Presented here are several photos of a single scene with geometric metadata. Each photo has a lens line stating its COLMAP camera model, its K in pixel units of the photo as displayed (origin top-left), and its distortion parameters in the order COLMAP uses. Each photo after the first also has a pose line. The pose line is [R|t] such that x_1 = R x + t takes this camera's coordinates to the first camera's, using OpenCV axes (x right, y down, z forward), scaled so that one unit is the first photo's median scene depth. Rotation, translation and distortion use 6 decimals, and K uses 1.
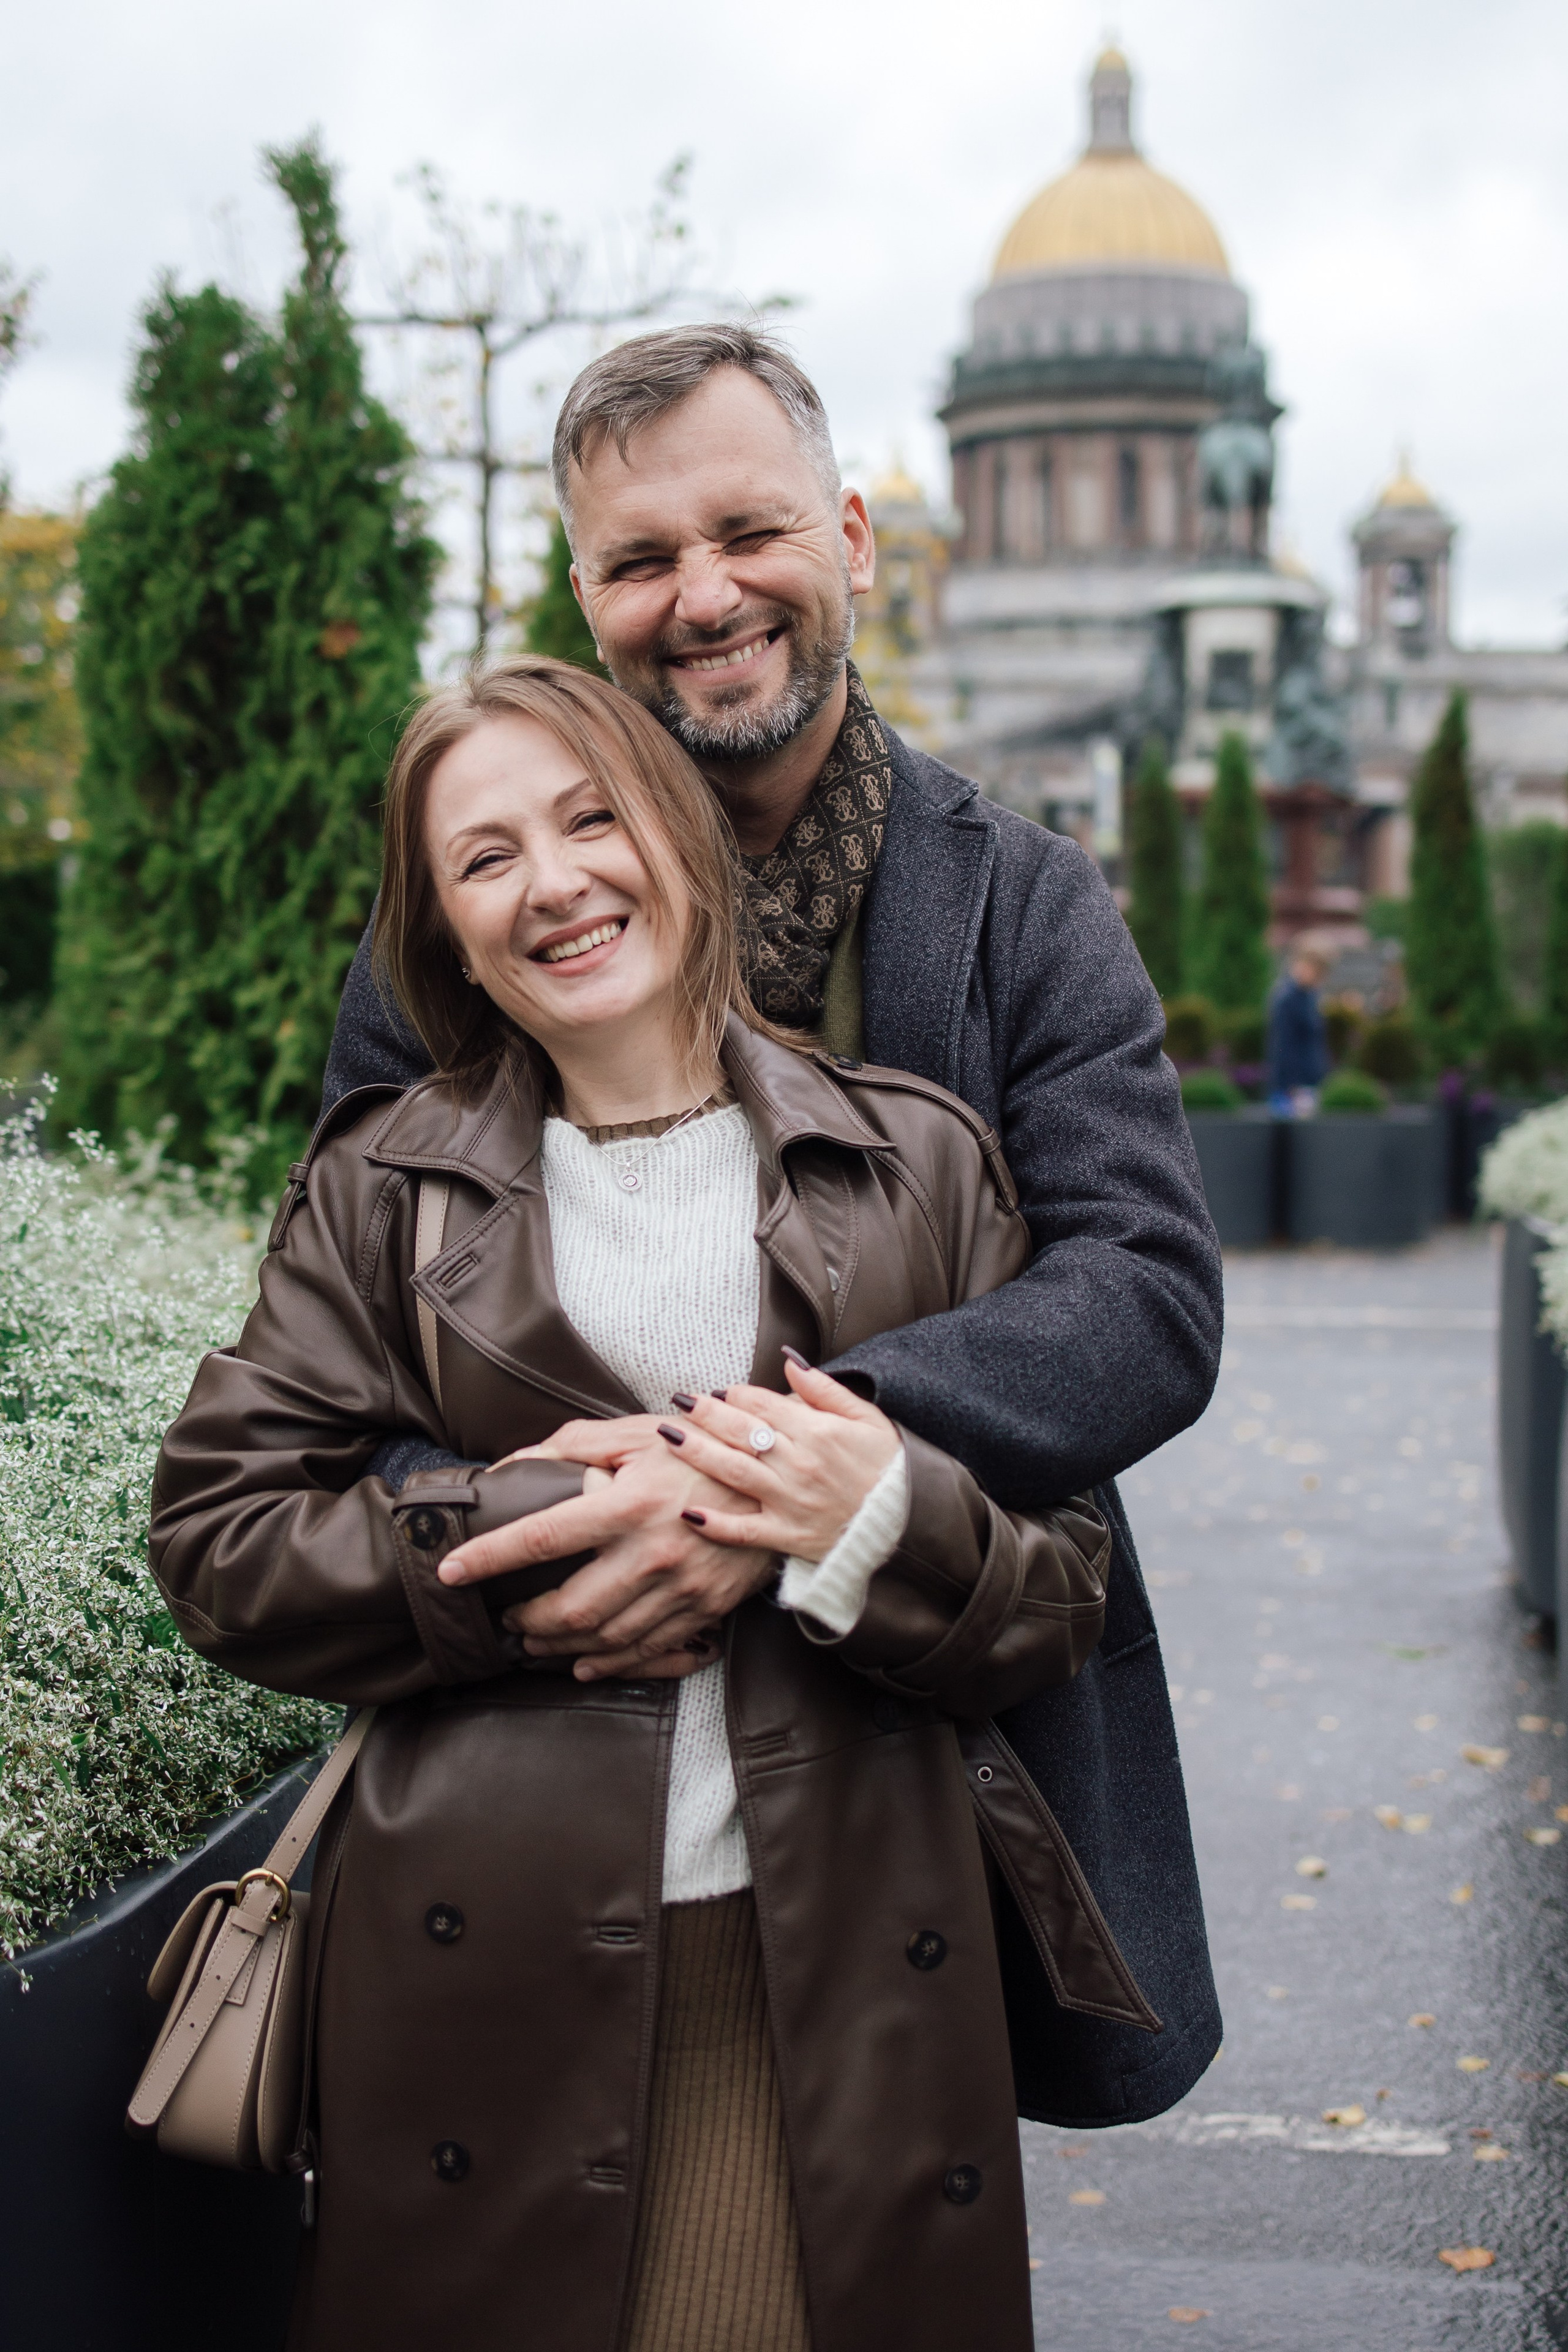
lens RADIAL K [[5914.7, 0, 784.0], [0, 5914.7, 1176.0], [0, 0, 1]] dist [0.034104, 0.362231]
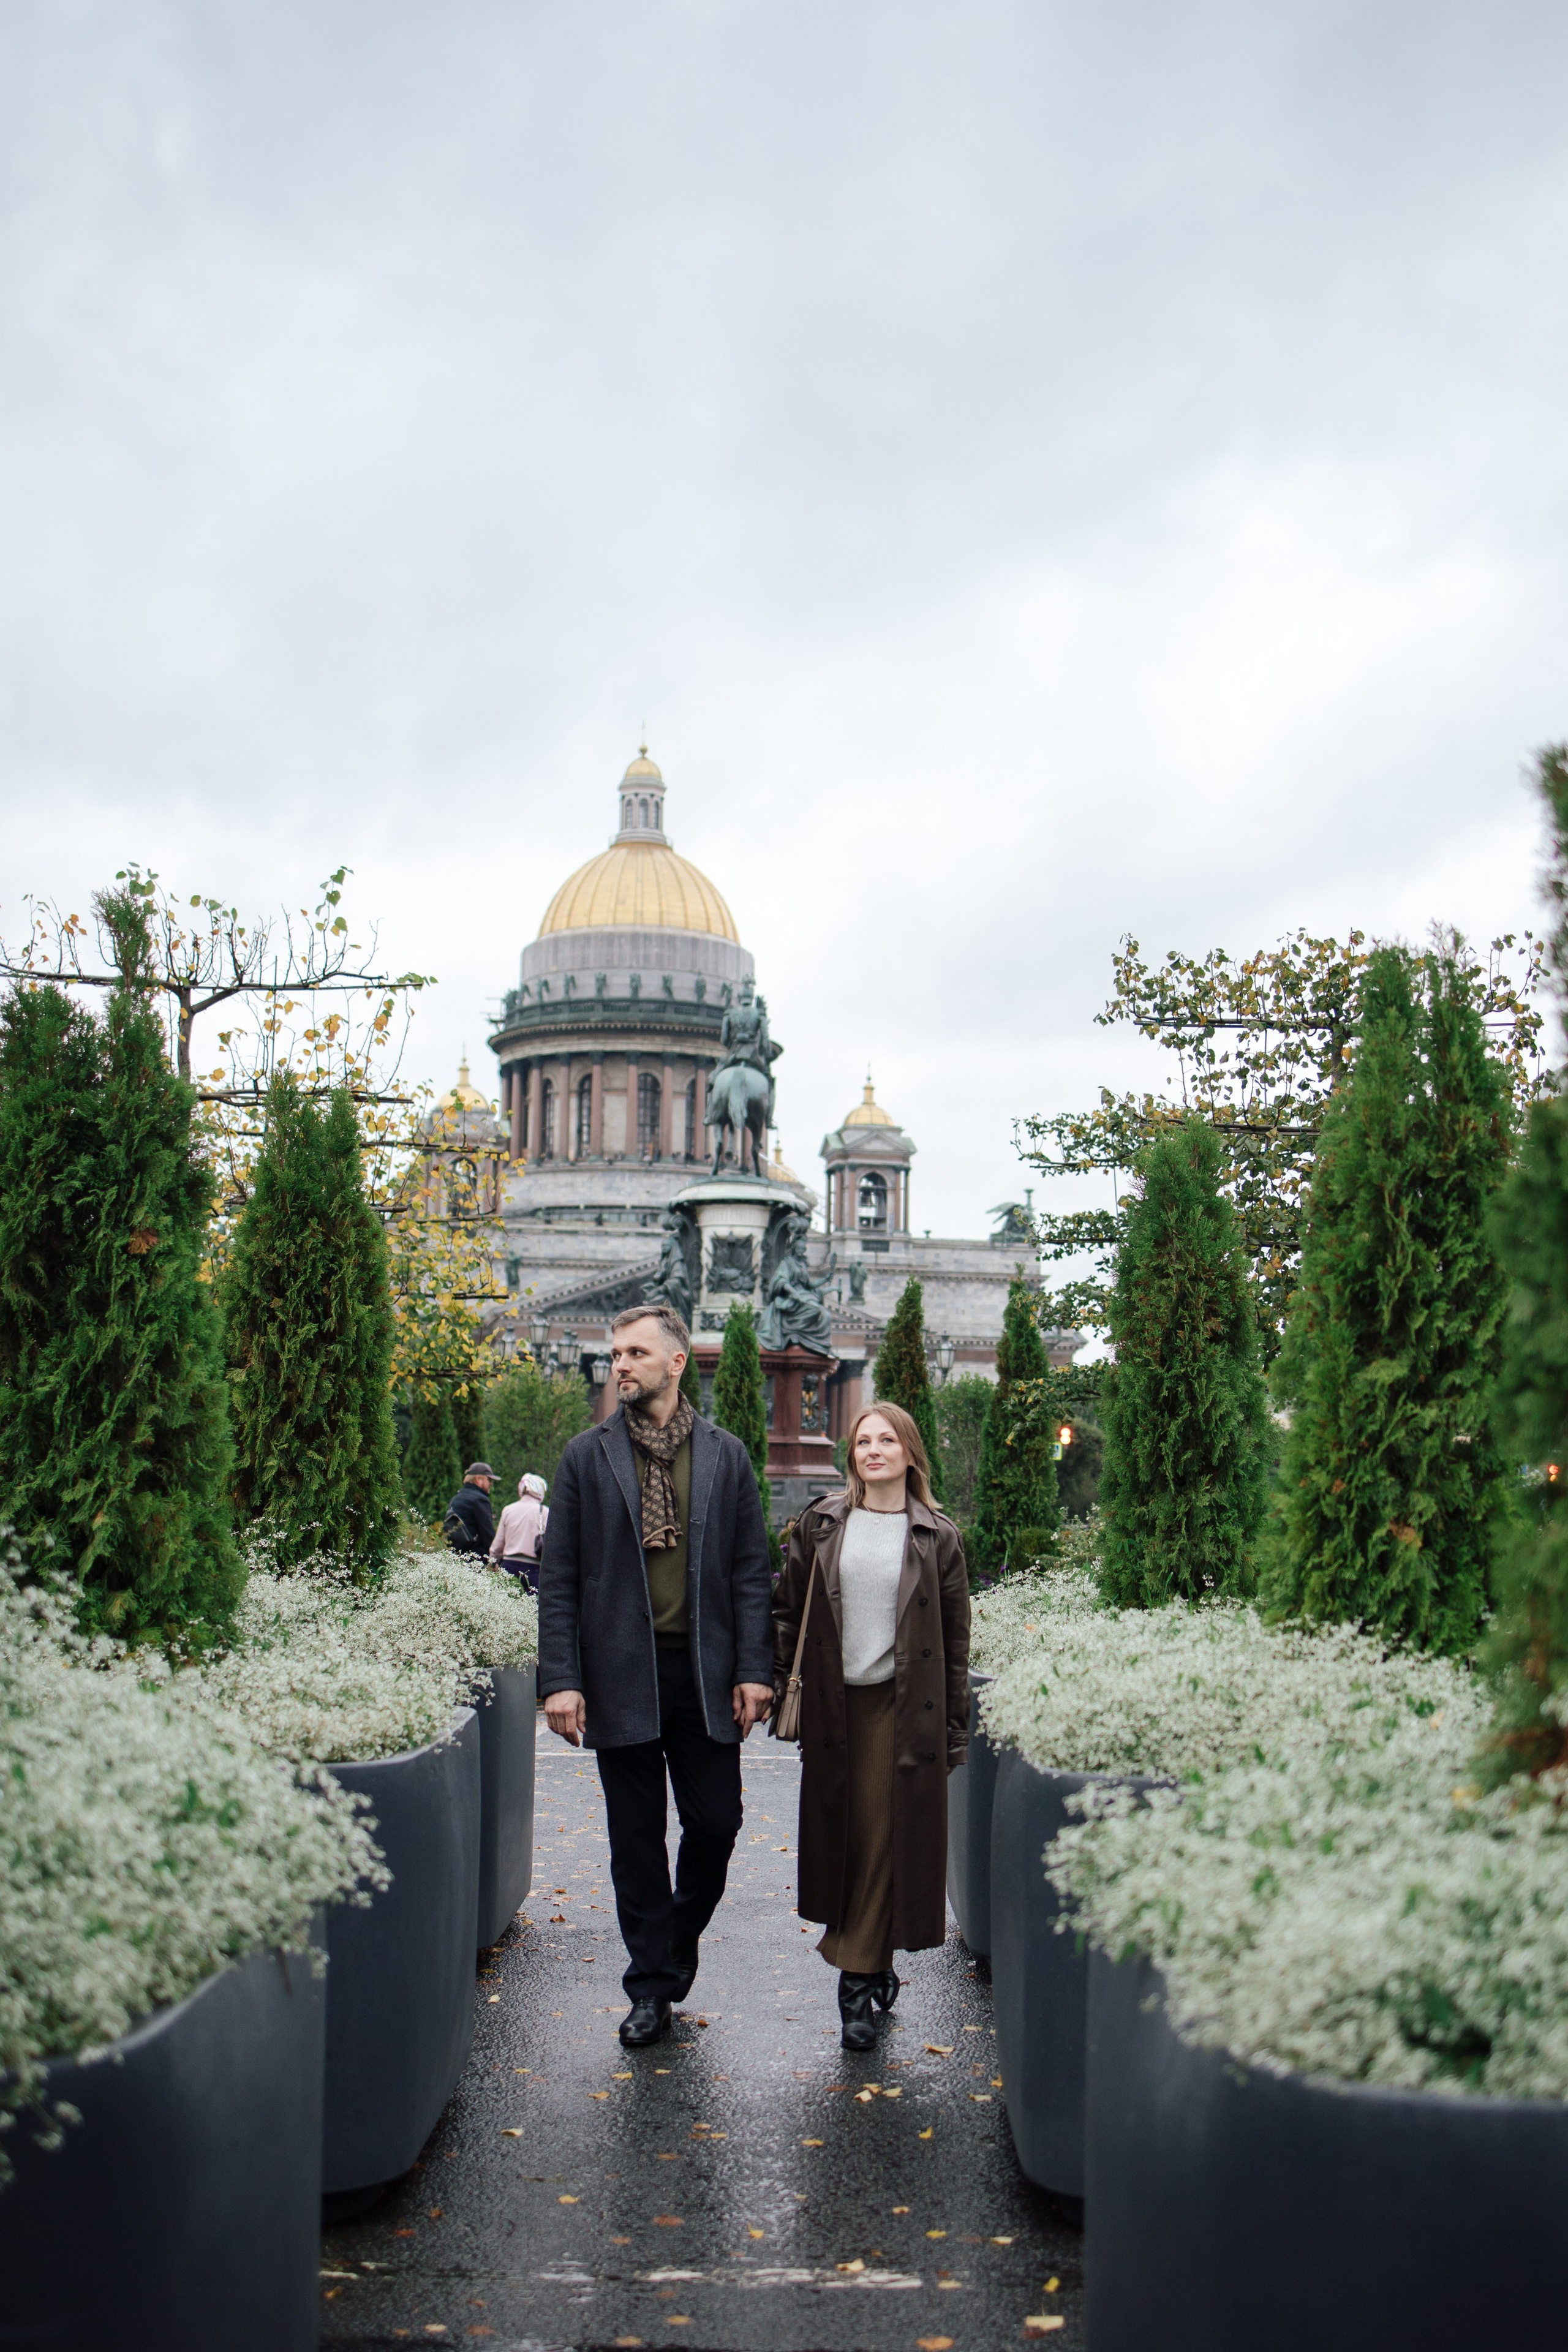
lens RADIAL K [[5914.7, 0, 784.0], [0, 5914.7, 1176.0], [0, 0, 1]] dist [0.034104, 0.362231]
pose [[0.994732, 0.024589, 0.099521, -0.048971], [-0.015635, 0.995840, -0.089772, 0.013481], [-0.101314, 0.087743, 0.990978, -0.314062]]
